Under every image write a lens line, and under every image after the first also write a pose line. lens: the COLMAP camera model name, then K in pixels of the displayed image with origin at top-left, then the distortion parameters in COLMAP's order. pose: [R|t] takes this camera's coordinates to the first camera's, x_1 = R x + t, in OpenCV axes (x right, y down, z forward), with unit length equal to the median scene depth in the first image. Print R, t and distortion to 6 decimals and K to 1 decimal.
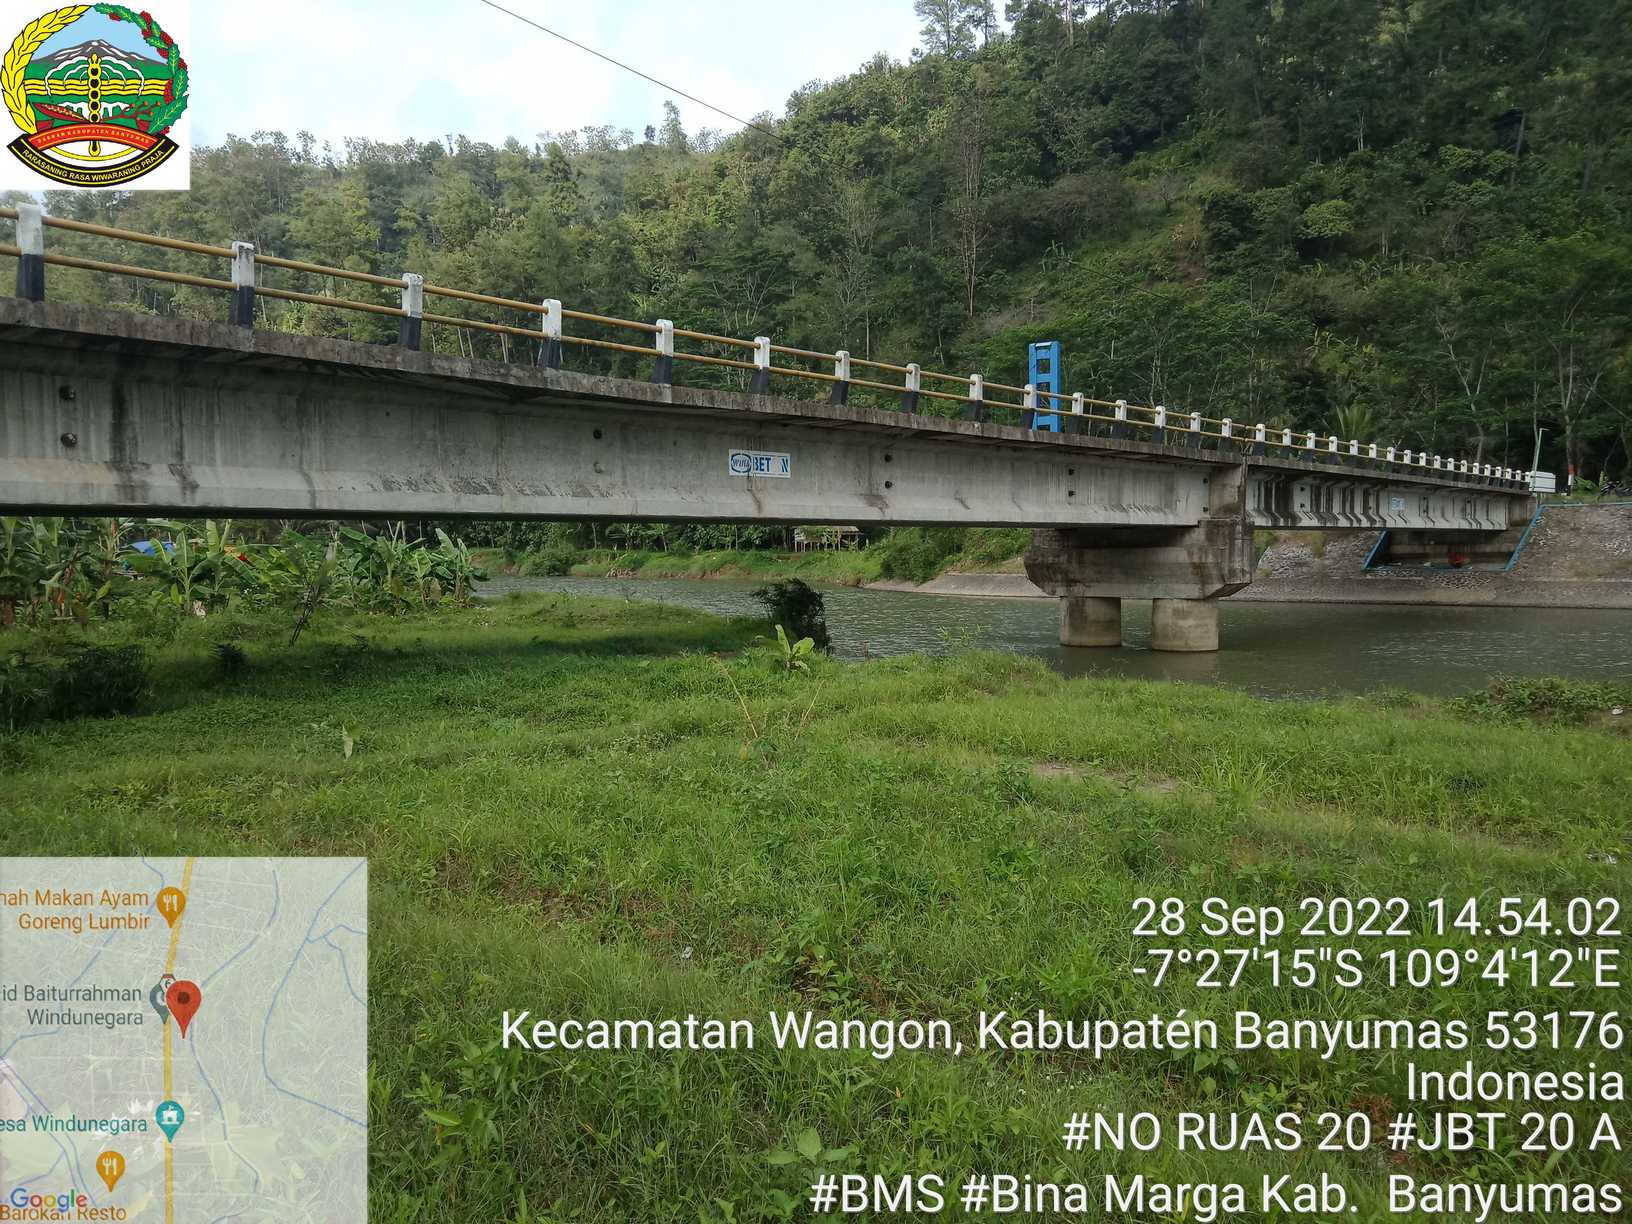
lens RADIAL K [[1229.0, 0, 816.0], [0, 1229.0, 612.0], [0, 0, 1]] dist [0.042265, -0.040026]
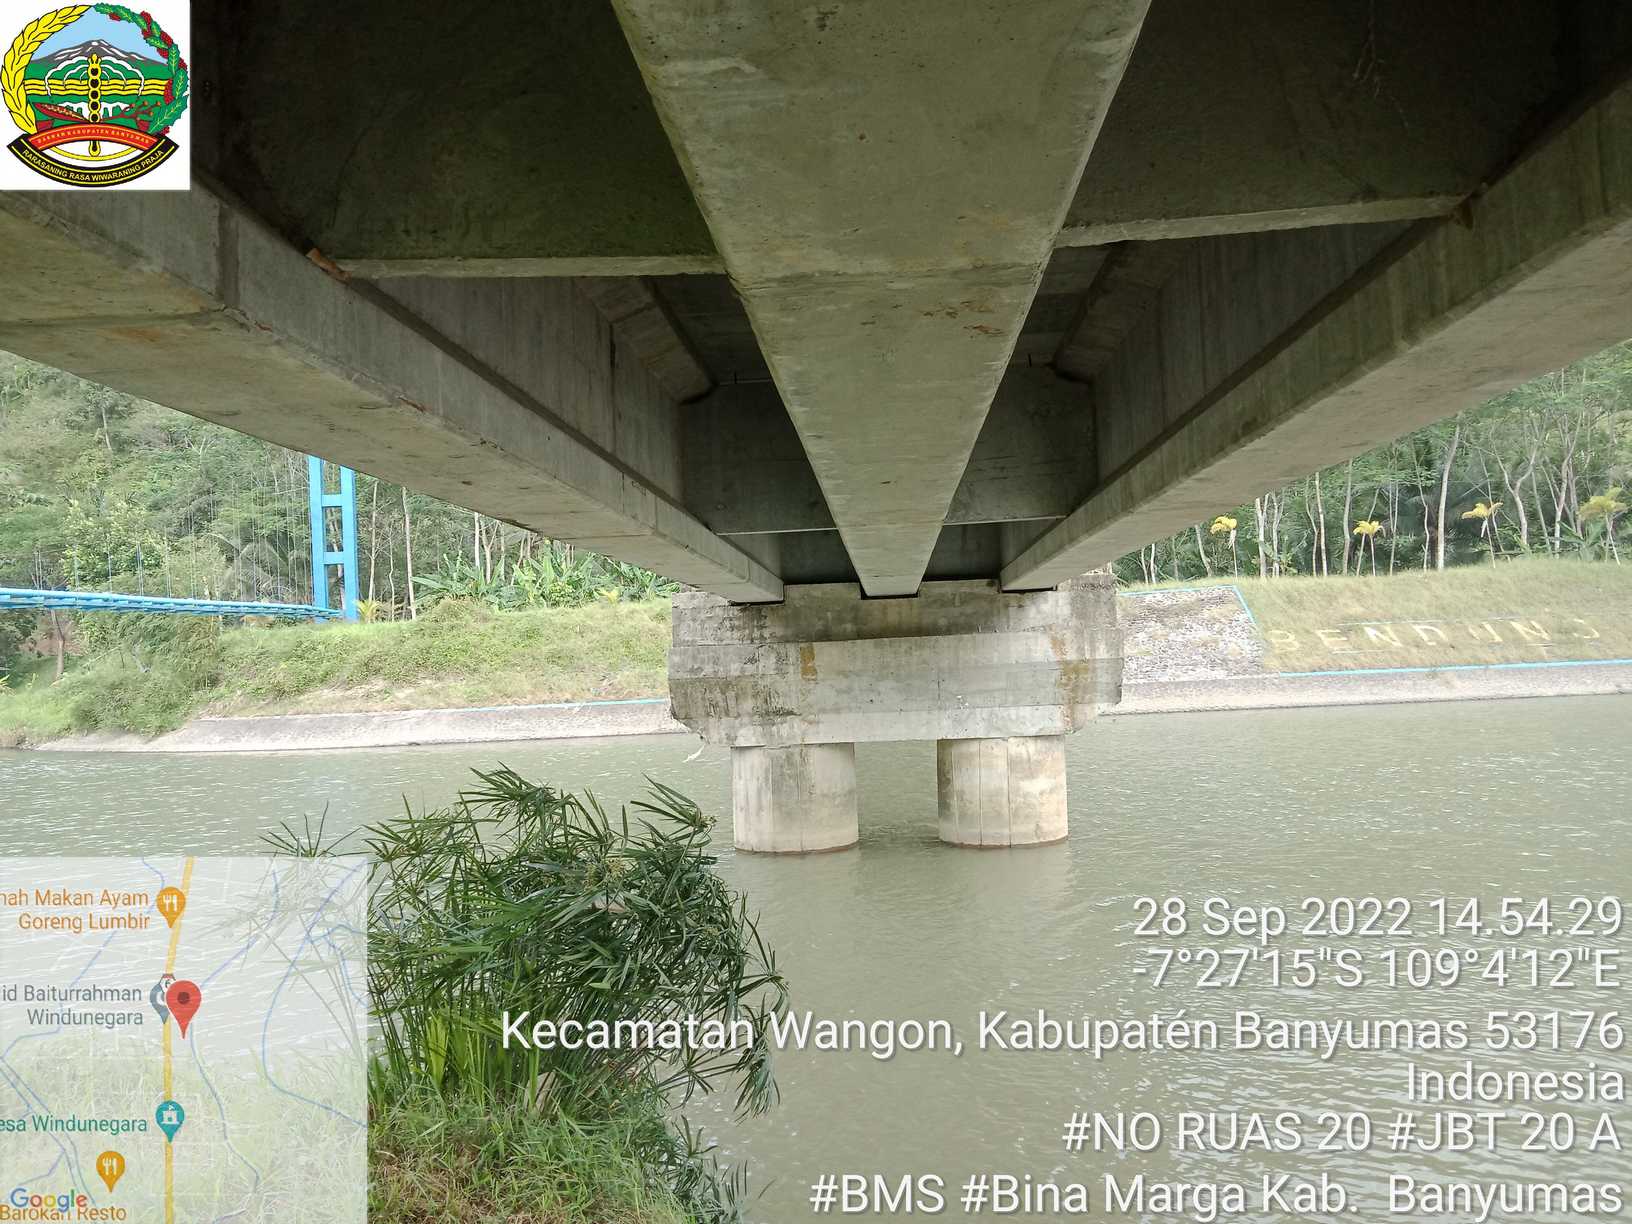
lens RADIAL K [[1229.0, 0, 816.0], [0, 1229.0, 612.0], [0, 0, 1]] dist [0.042265, -0.040026]
pose [[0.798288, -0.003206, 0.602267, -0.029646], [0.067590, 0.994146, -0.084297, -0.011319], [-0.598471, 0.108001, 0.793832, 0.304768]]
